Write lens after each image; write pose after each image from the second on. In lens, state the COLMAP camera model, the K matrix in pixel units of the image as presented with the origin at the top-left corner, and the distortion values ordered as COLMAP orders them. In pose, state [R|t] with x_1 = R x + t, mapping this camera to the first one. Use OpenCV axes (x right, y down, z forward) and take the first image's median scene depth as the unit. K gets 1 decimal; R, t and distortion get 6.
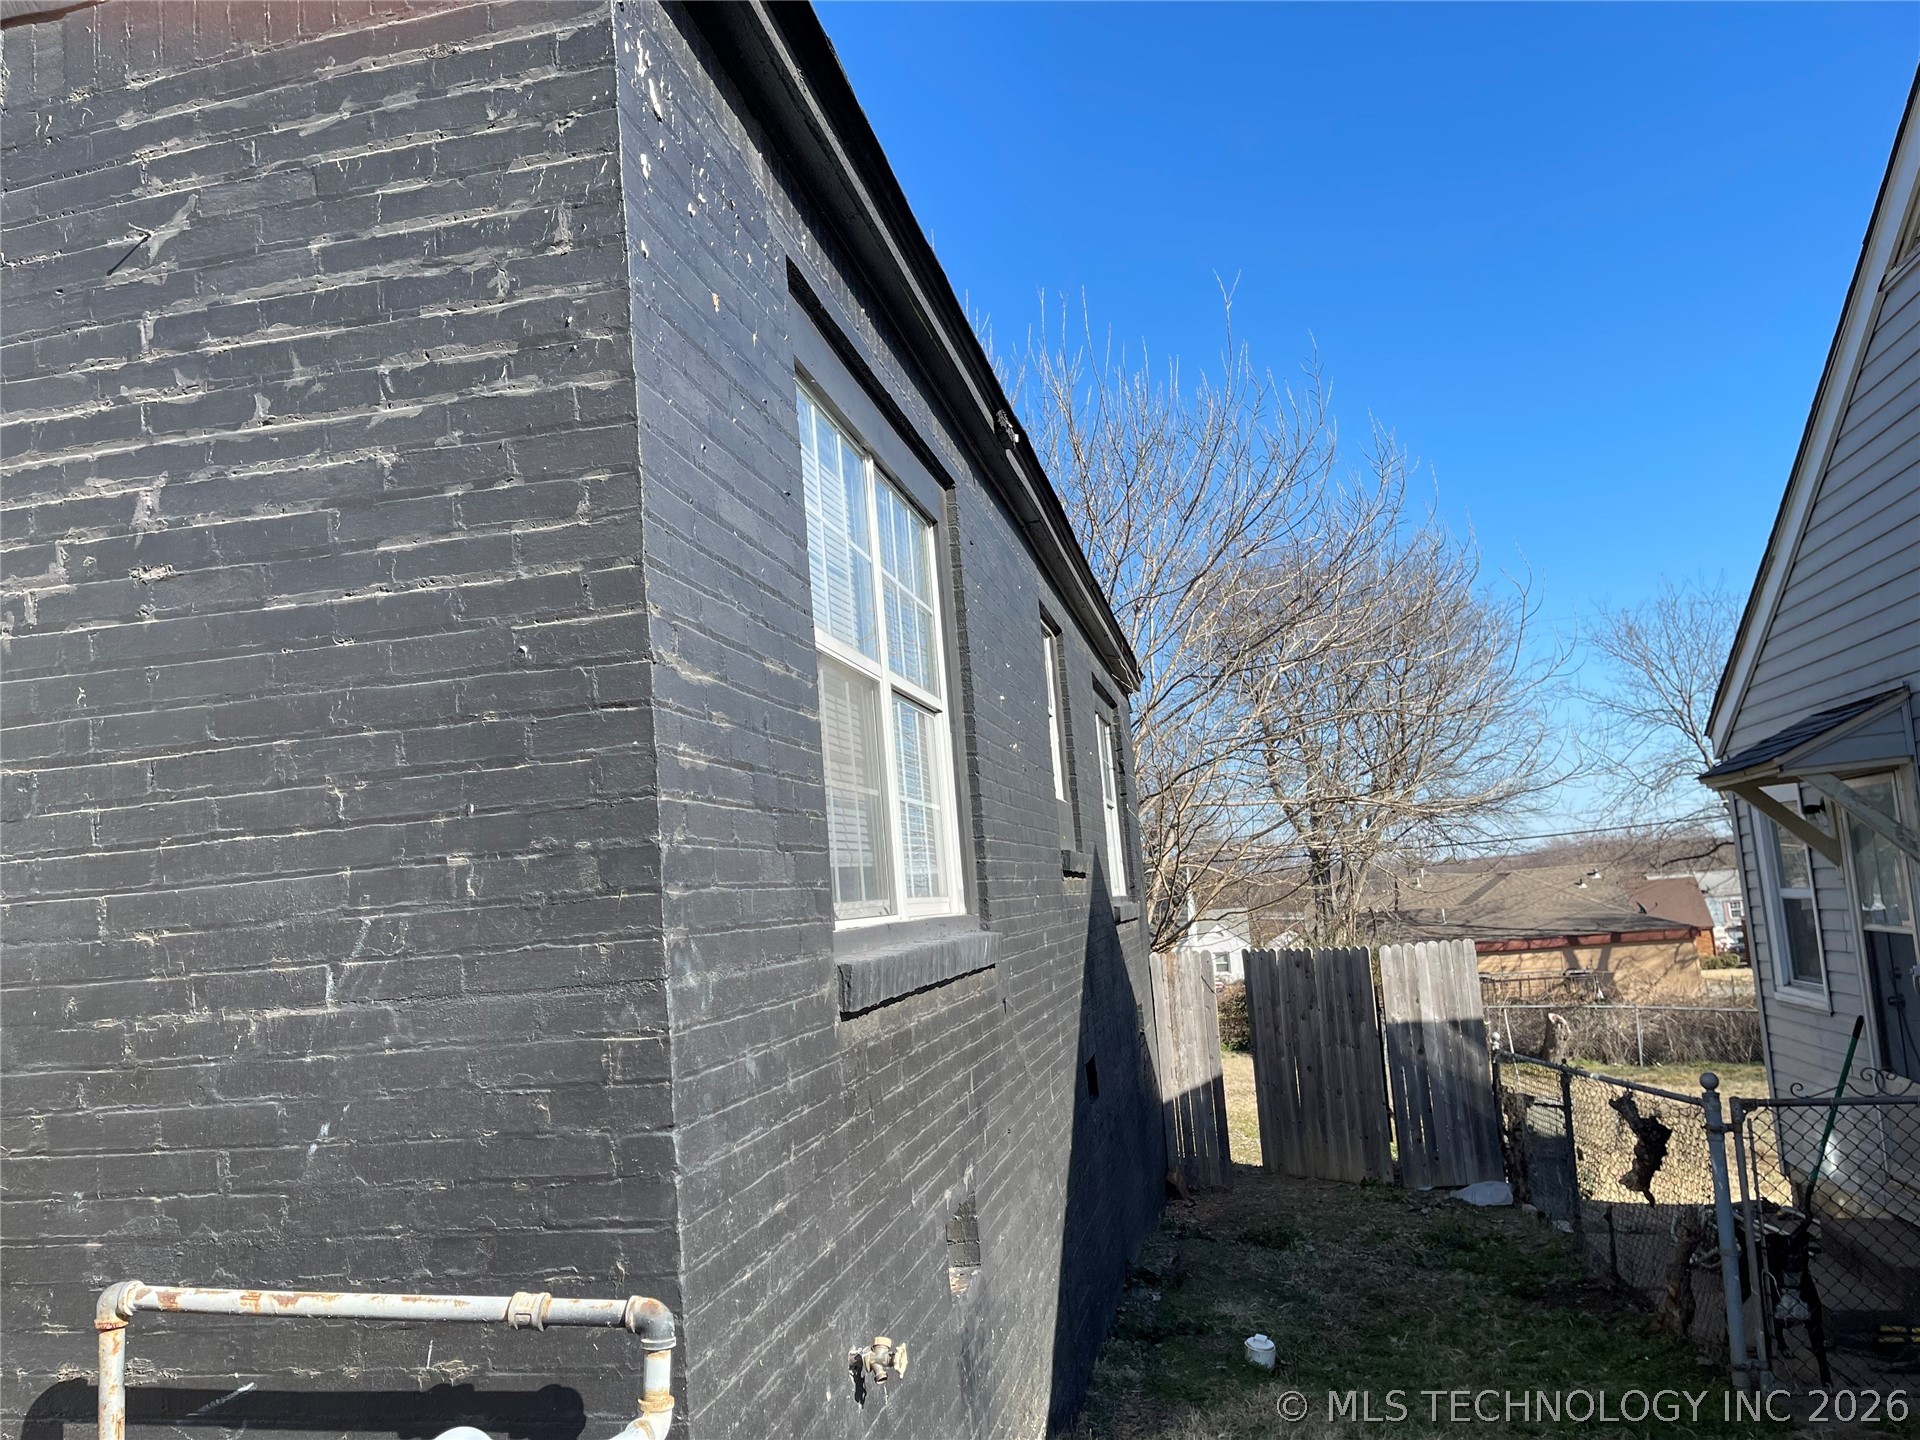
lens RADIAL K [[1442.1, 0, 959.4], [0, 1442.1, 728.7], [0, 0, 1]] dist [0.010502, -0.006501]
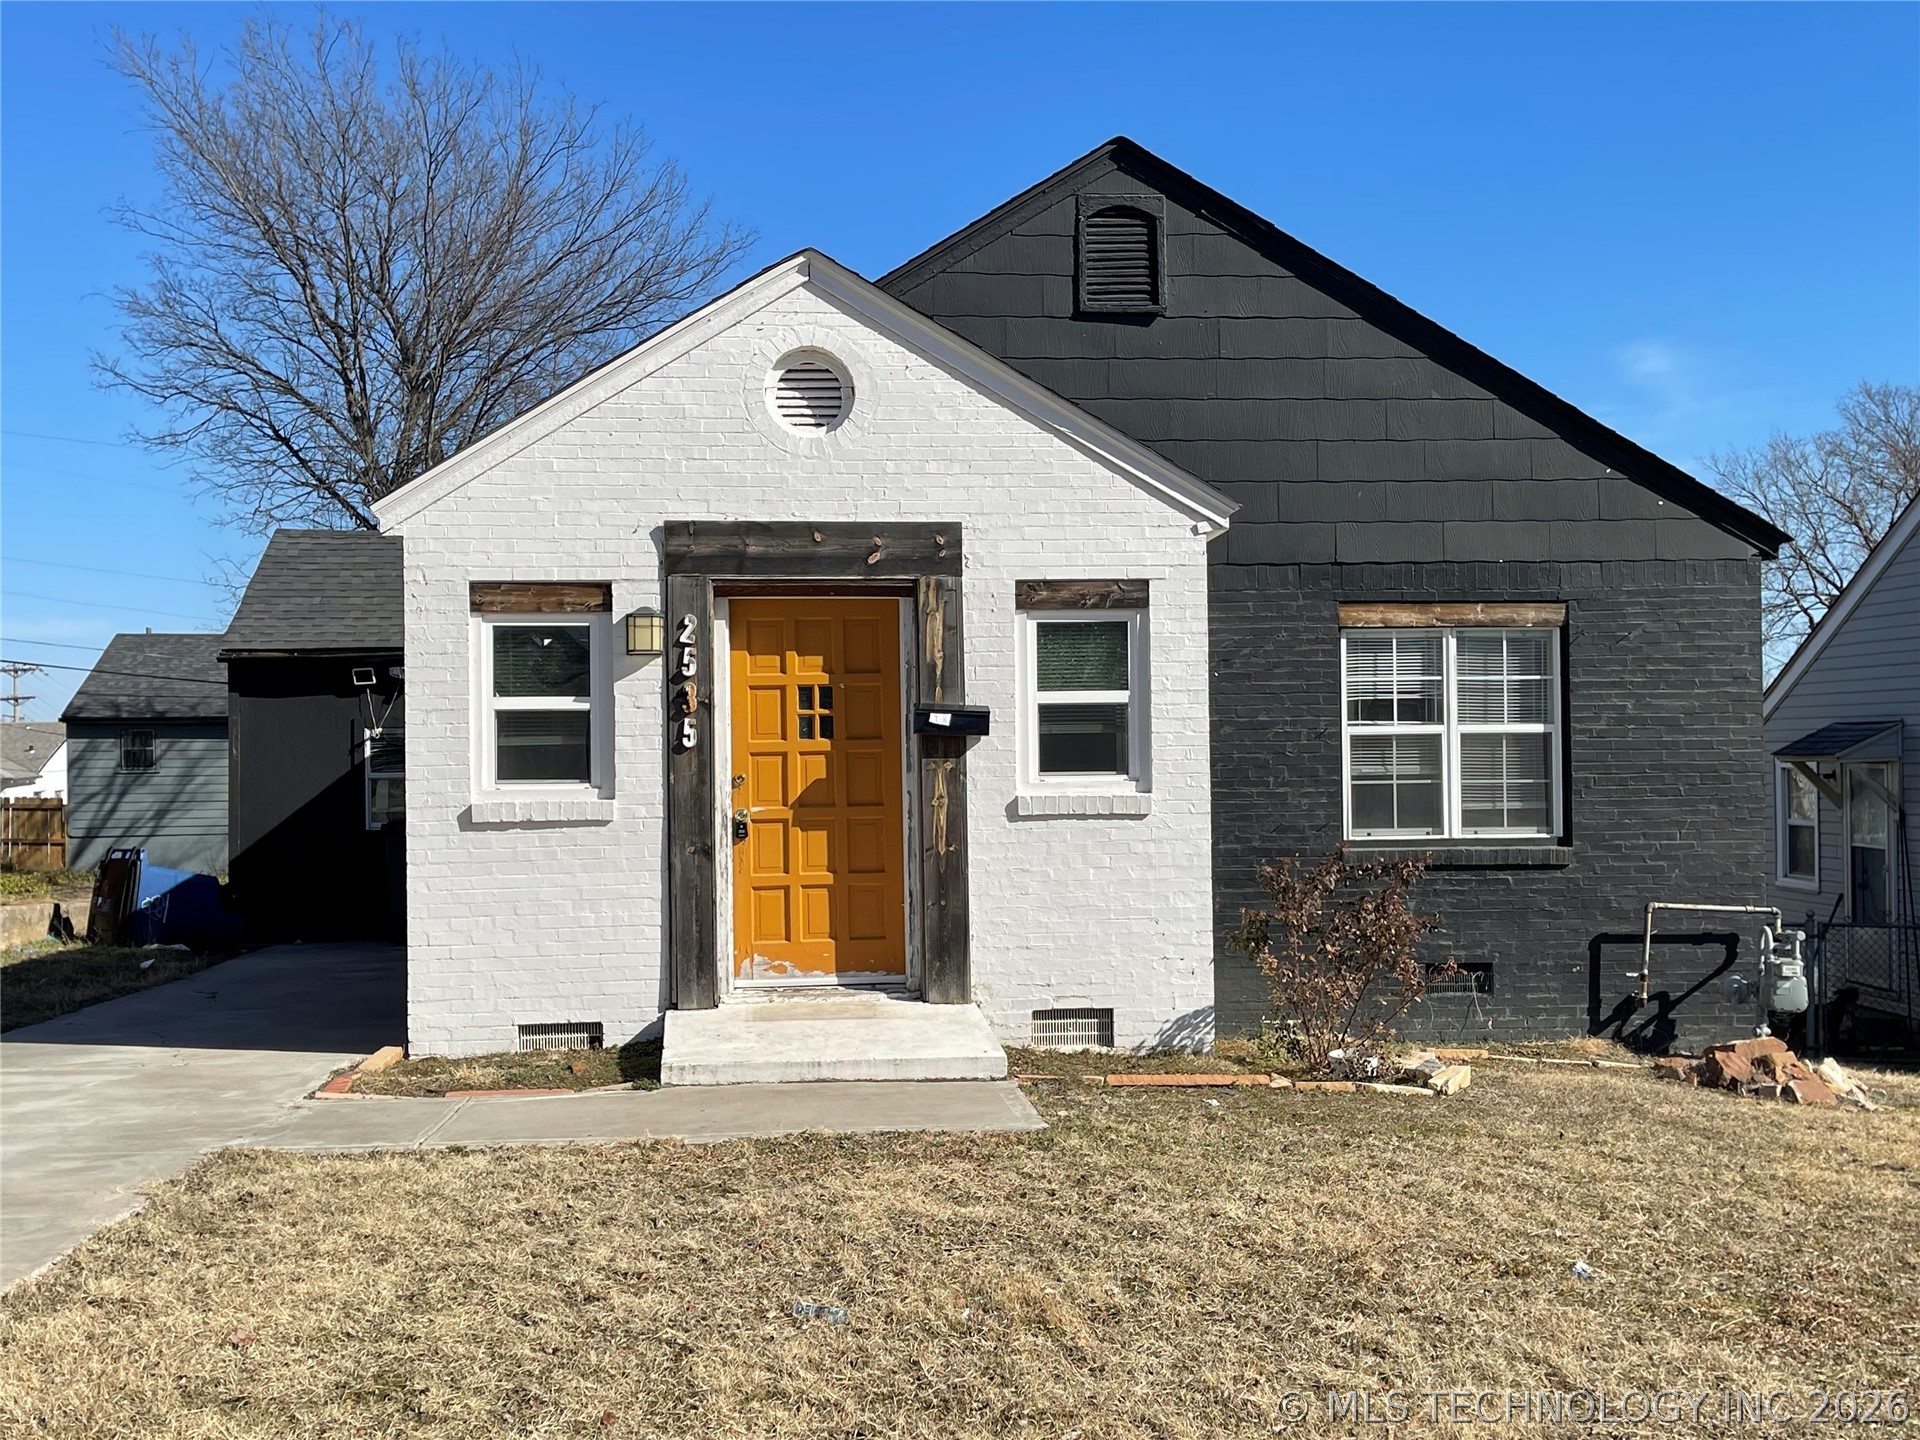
lens RADIAL K [[1999.3, 0, 958.3], [0, 1999.3, 718.5], [0, 0, 1]] dist [0.020742, 0.000000]
pose [[0.963536, 0.068726, 0.258603, -3.659362], [-0.093475, 0.992017, 0.084643, -0.412012], [-0.250721, -0.105730, 0.962268, -3.663872]]
